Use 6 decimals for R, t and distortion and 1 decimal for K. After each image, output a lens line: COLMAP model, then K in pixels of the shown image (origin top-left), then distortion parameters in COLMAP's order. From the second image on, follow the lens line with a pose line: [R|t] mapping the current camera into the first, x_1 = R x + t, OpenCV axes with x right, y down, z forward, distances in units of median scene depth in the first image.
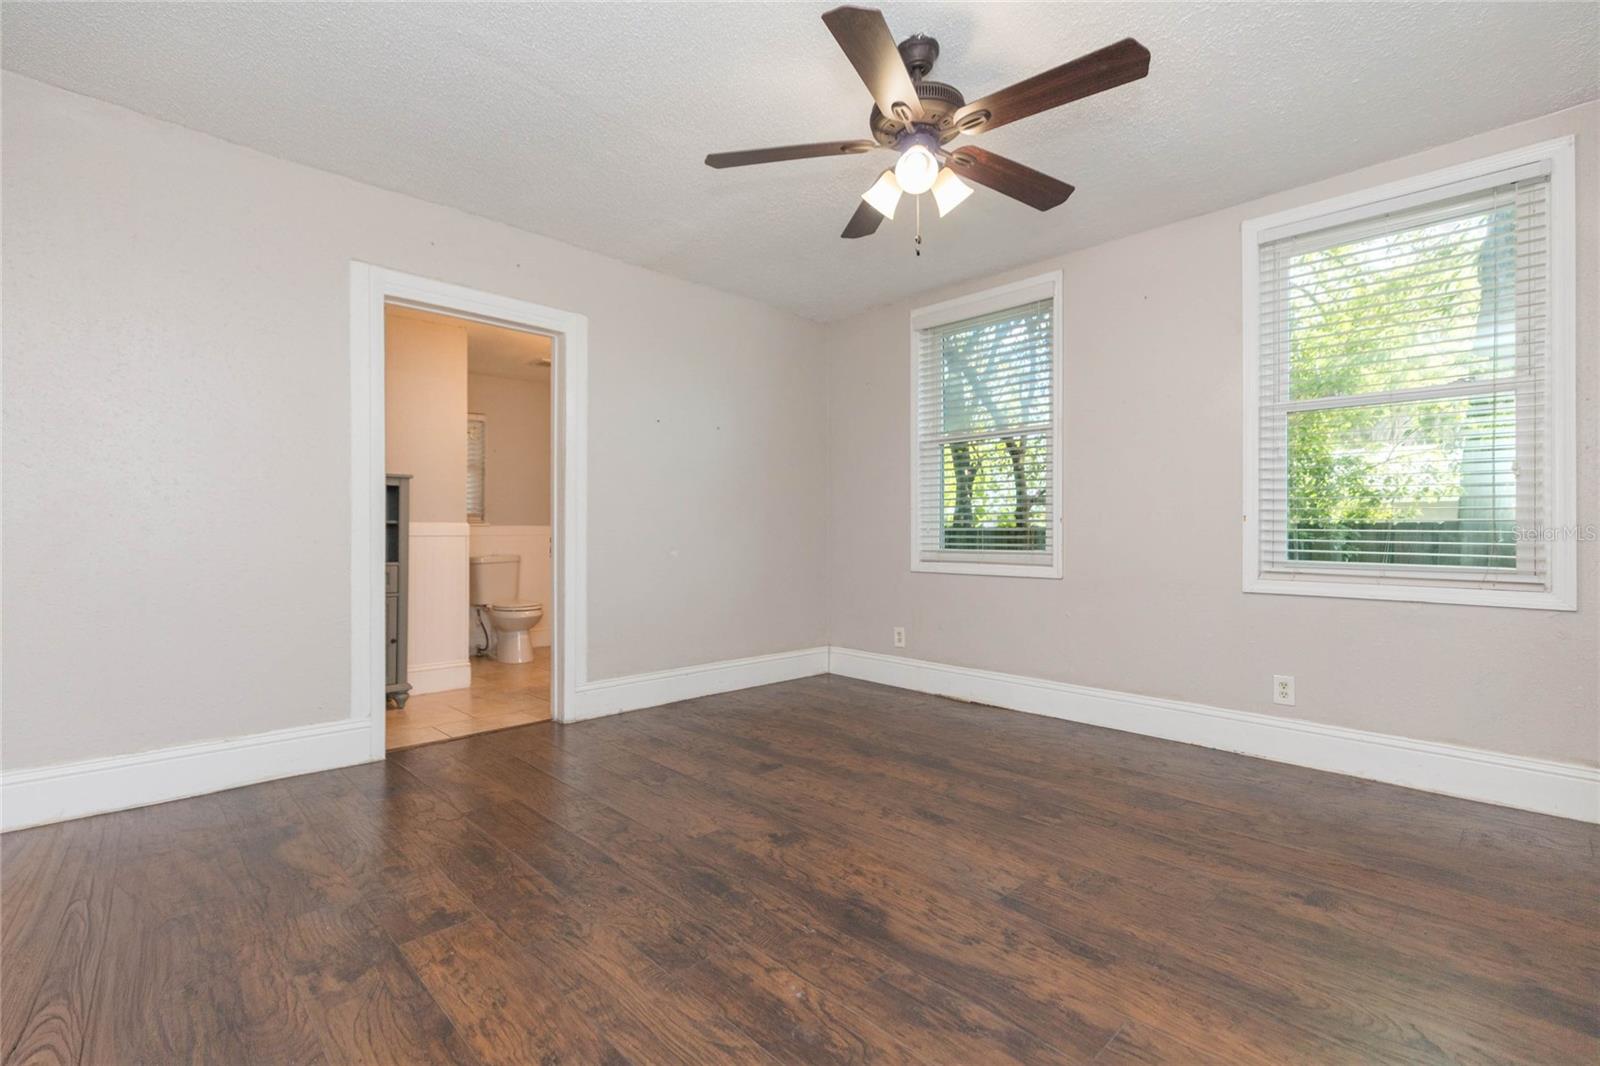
lens RADIAL K [[715.8, 0, 809.5], [0, 715.8, 533.4], [0, 0, 1]] dist [0.004273, 0.000622]
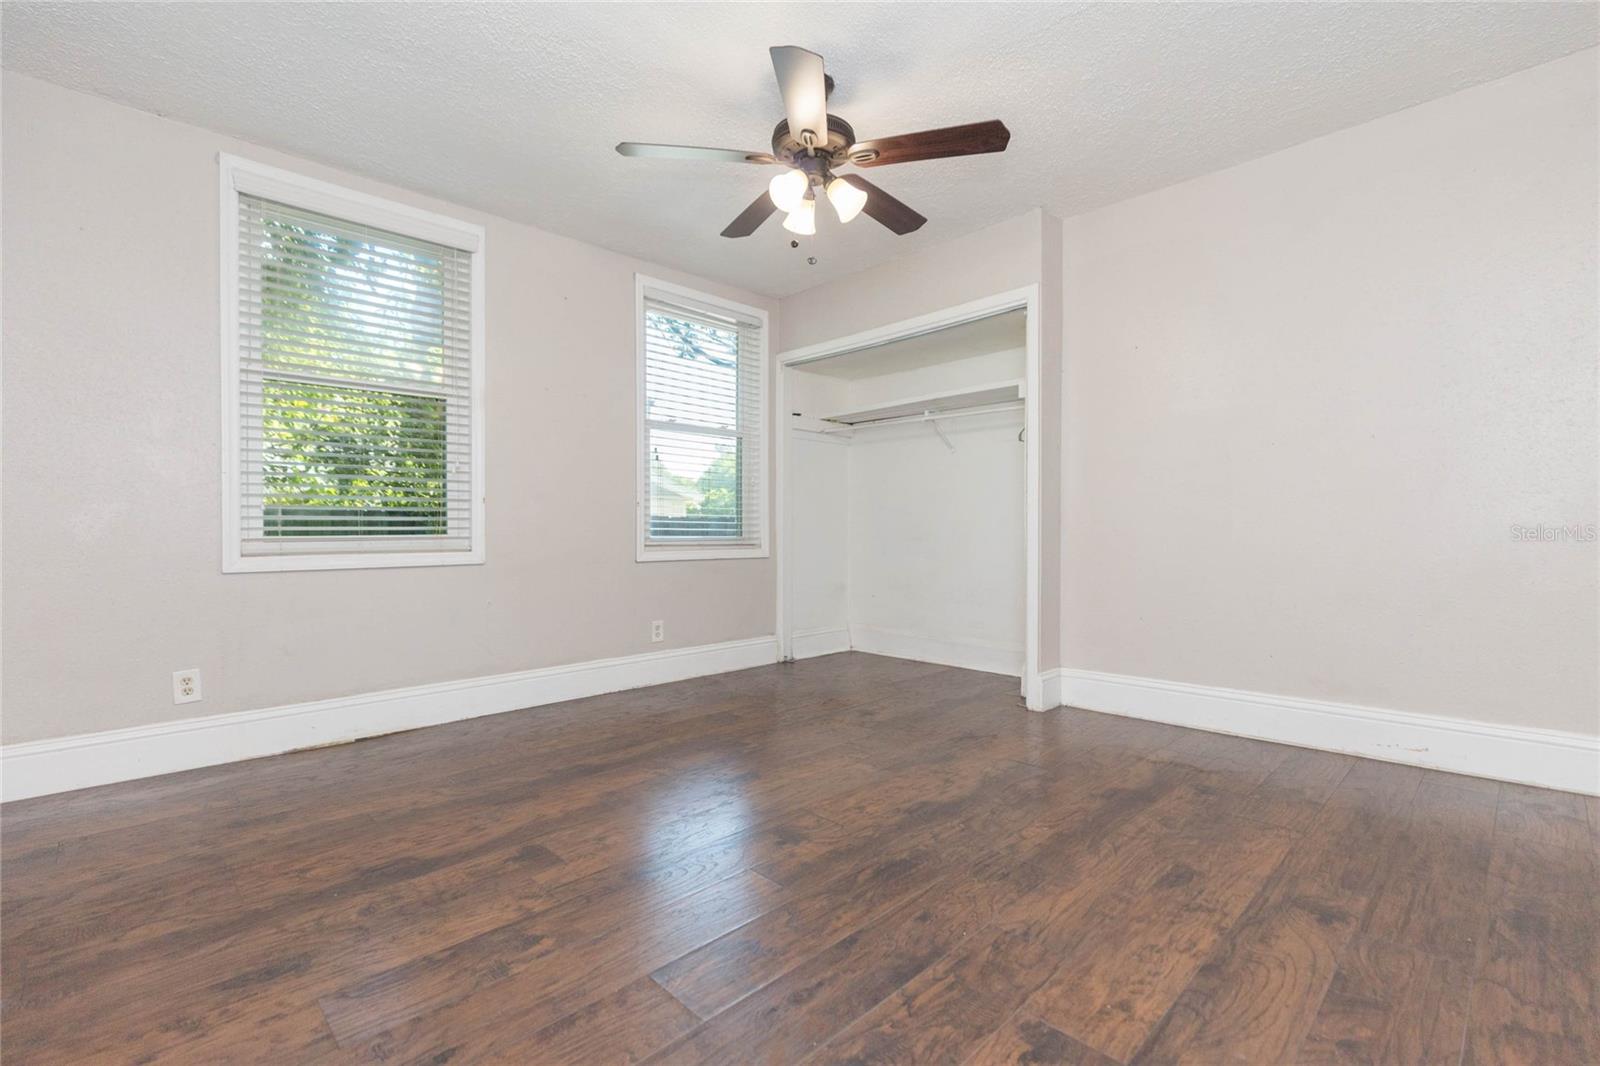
lens RADIAL K [[715.8, 0, 811.6], [0, 715.8, 525.0], [0, 0, 1]] dist [0.004273, 0.000622]
pose [[-0.003075, 0.001439, 0.999994, -1.087611], [0.002174, 0.999997, -0.001432, 0.030518], [-0.999993, 0.002170, -0.003078, 1.108191]]
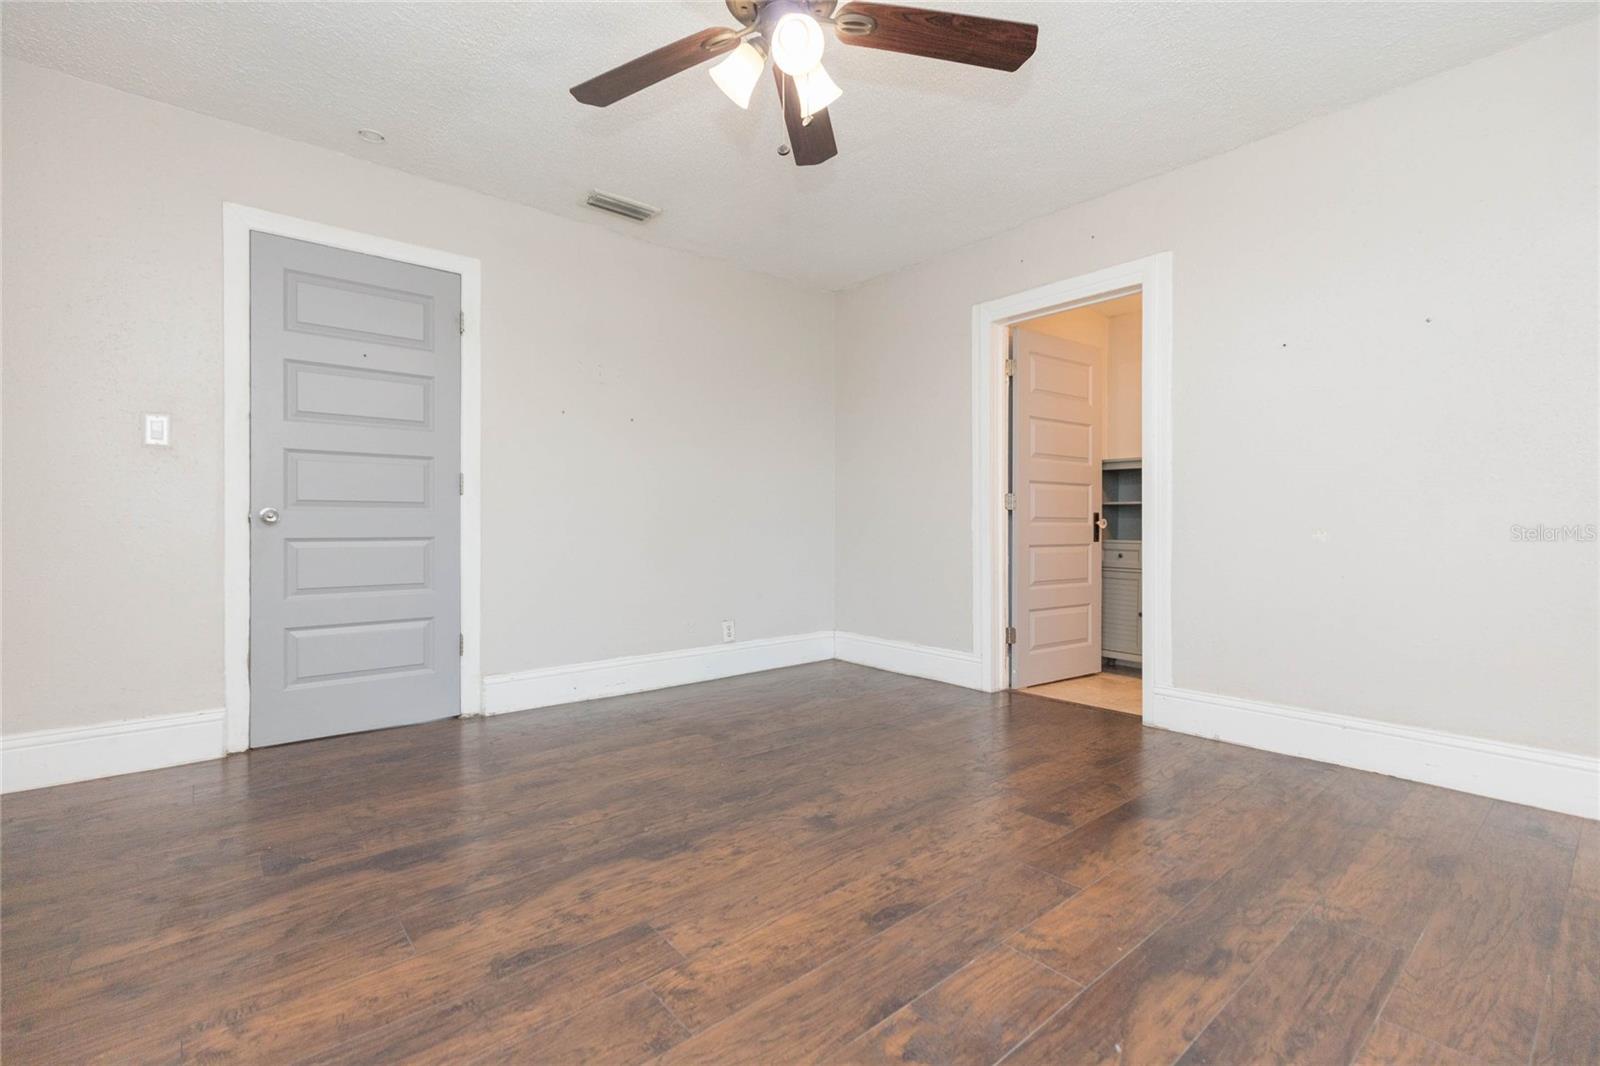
lens RADIAL K [[715.8, 0, 806.2], [0, 715.8, 531.8], [0, 0, 1]] dist [0.004273, 0.000622]
pose [[-0.074561, 0.008818, -0.997177, 1.052007], [0.003843, 0.999956, 0.008555, 0.032574], [0.997209, -0.003194, -0.074592, 1.197350]]
